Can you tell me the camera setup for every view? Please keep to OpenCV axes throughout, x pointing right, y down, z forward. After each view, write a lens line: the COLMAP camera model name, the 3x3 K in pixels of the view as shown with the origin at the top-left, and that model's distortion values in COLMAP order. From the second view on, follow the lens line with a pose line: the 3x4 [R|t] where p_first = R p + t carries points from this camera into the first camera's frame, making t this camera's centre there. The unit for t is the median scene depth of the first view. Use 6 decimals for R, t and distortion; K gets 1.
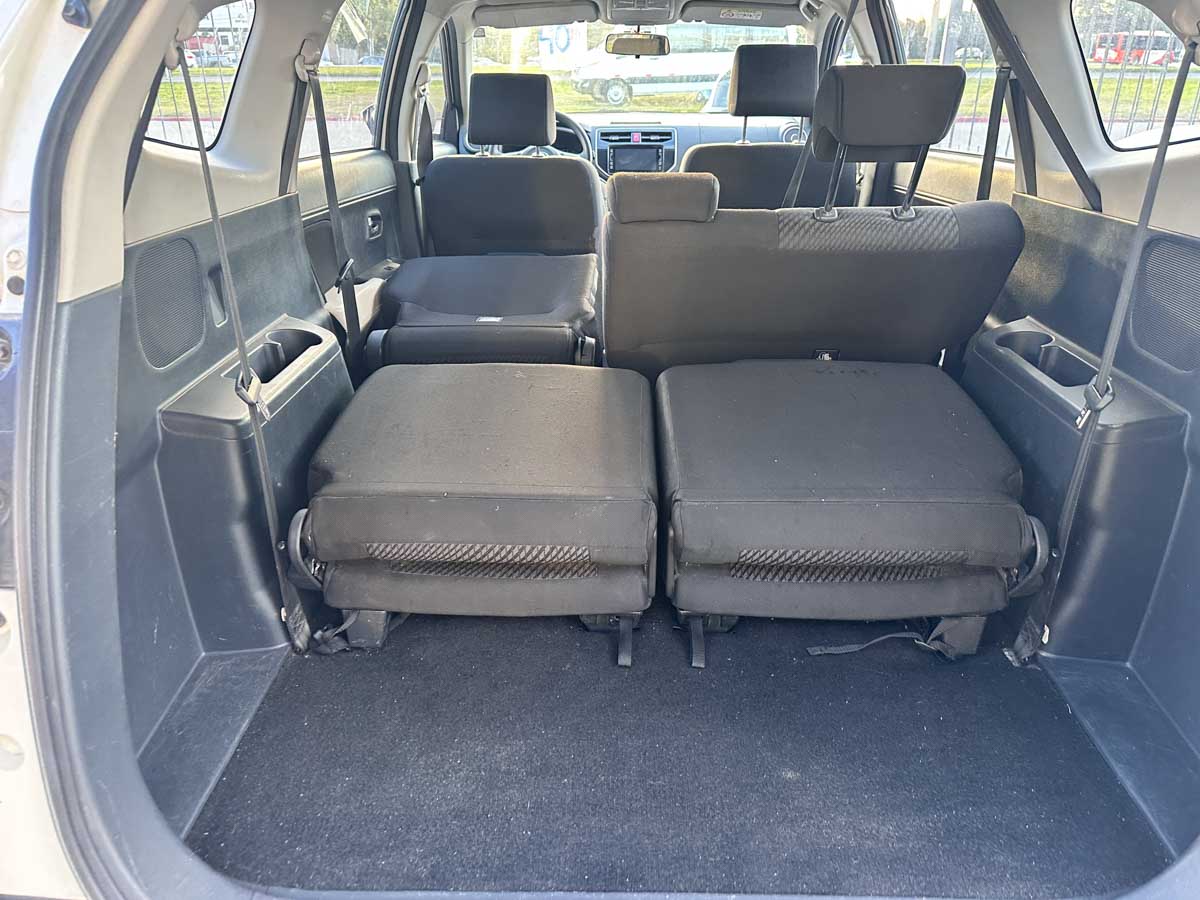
lens RADIAL K [[868.9, 0, 600.5], [0, 868.9, 433.1], [0, 0, 1]] dist [-0.000165, 0.002546]
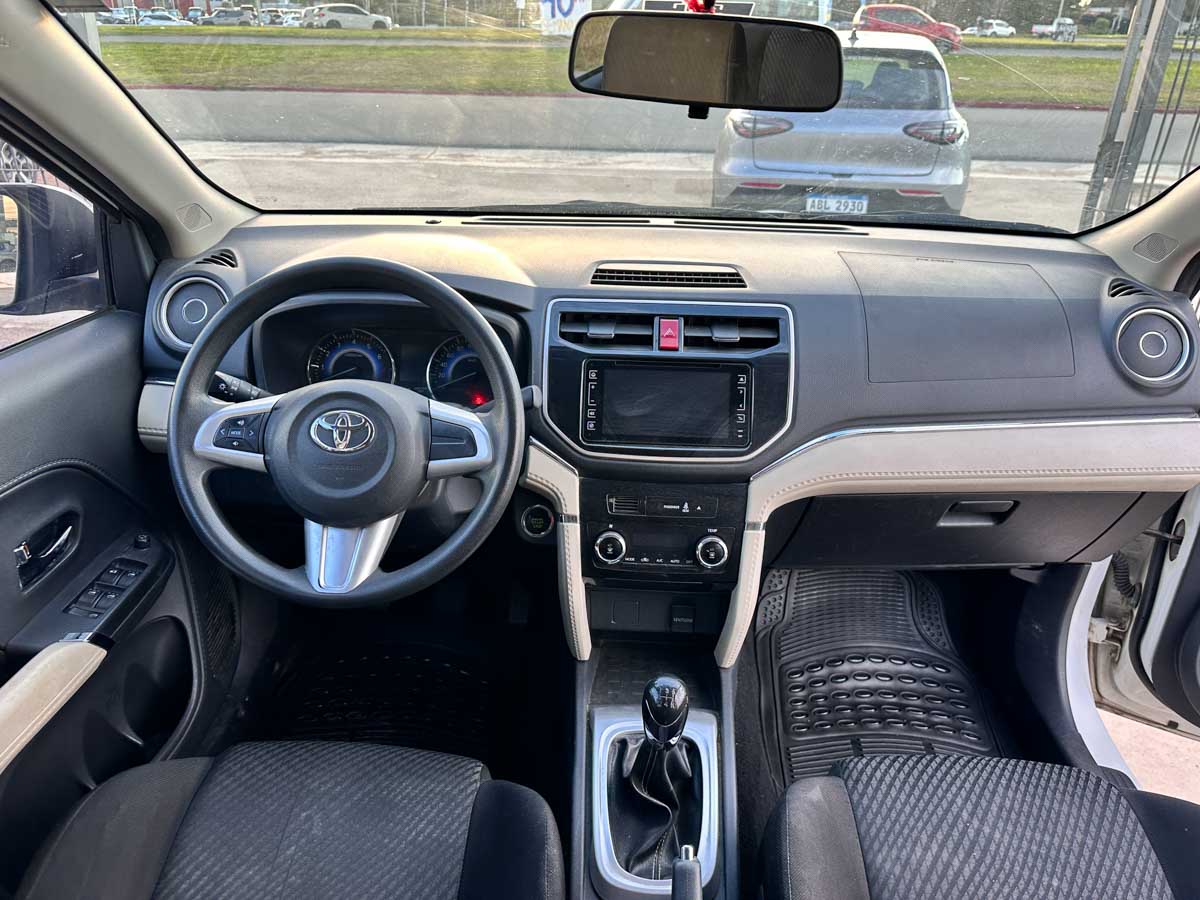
lens RADIAL K [[868.9, 0, 600.5], [0, 868.9, 433.1], [0, 0, 1]] dist [-0.000165, 0.002546]
pose [[0.999823, 0.018620, 0.002542, 0.015330], [-0.018697, 0.999221, 0.034767, -0.313933], [-0.001892, -0.034809, 0.999392, 0.676074]]
